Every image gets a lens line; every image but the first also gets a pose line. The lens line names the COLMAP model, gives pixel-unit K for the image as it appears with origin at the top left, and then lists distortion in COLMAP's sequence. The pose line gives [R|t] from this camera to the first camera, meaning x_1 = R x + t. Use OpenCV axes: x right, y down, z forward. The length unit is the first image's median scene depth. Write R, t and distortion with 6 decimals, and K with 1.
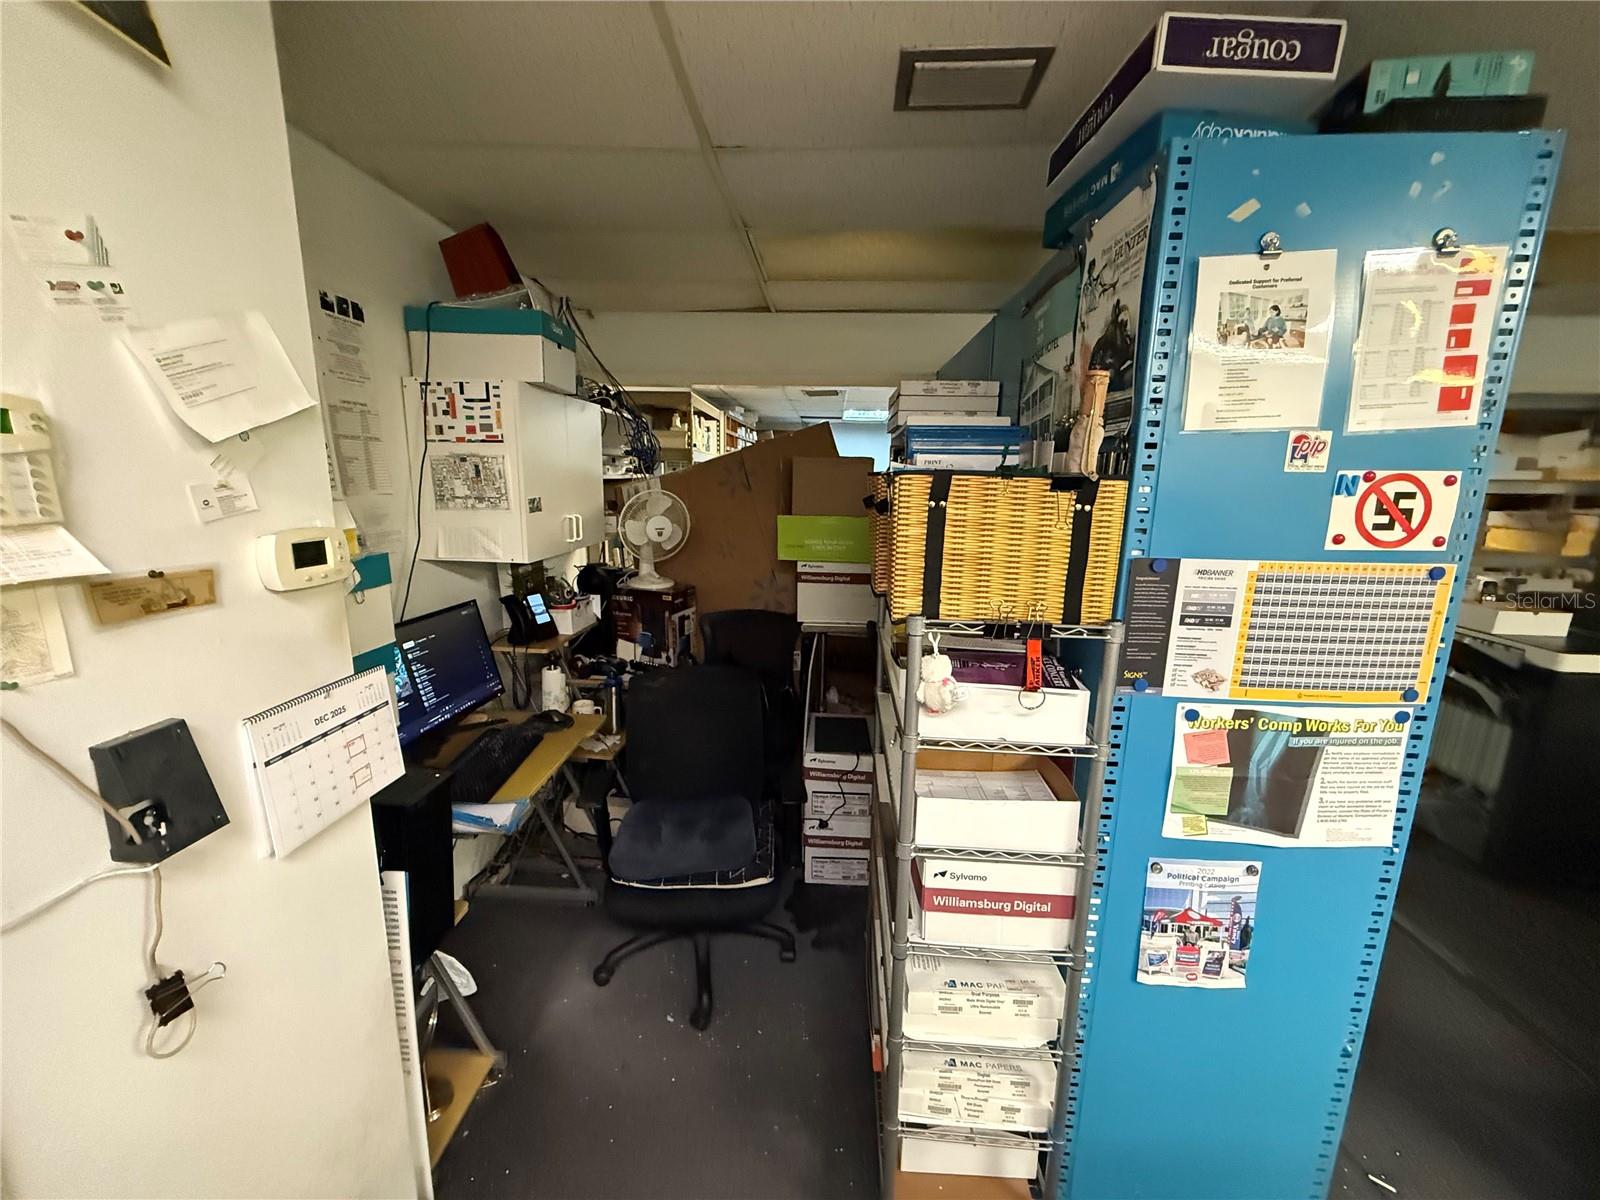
lens RADIAL K [[638.7, 0, 793.0], [0, 638.7, 600.7], [0, 0, 1]] dist [-0.002492, 0.000487]
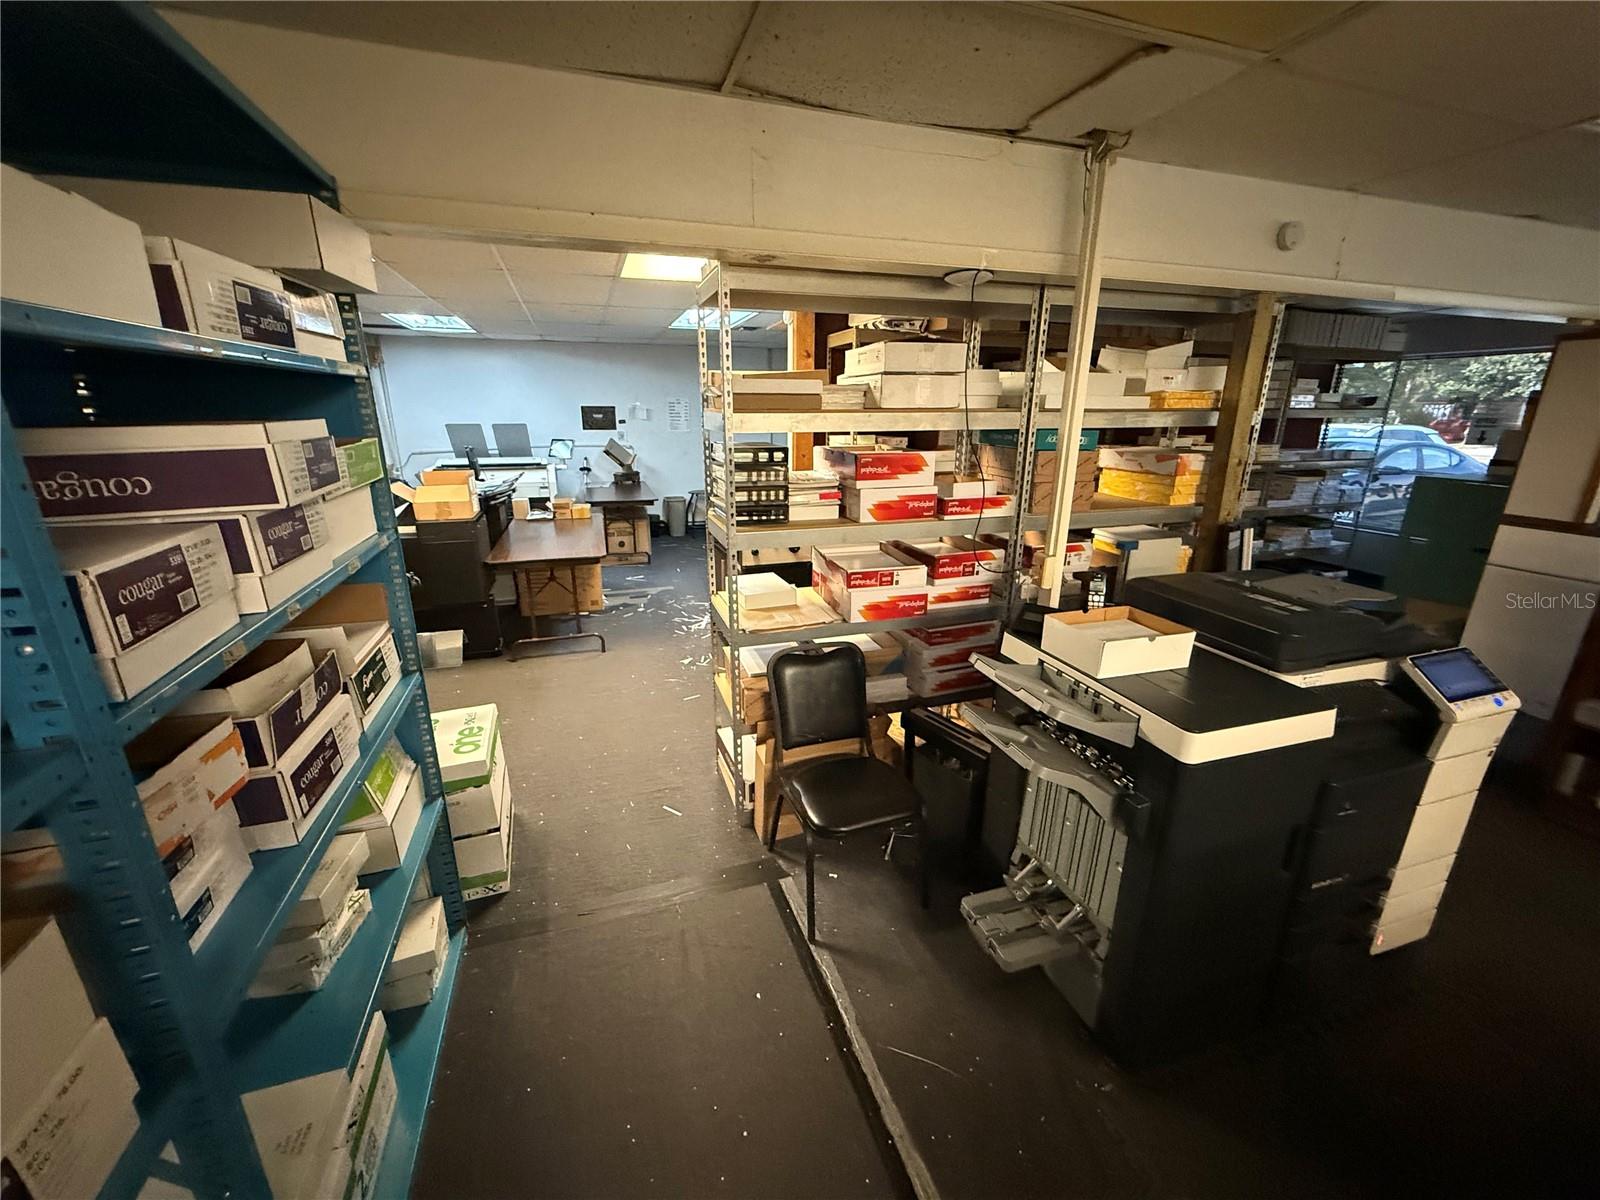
lens RADIAL K [[638.7, 0, 804.4], [0, 638.7, 605.8], [0, 0, 1]] dist [-0.002492, 0.000487]
pose [[0.926339, -0.121121, 0.356686, 0.502754], [0.085092, 0.989704, 0.115088, -0.081110], [-0.366954, -0.076260, 0.927108, 0.435501]]
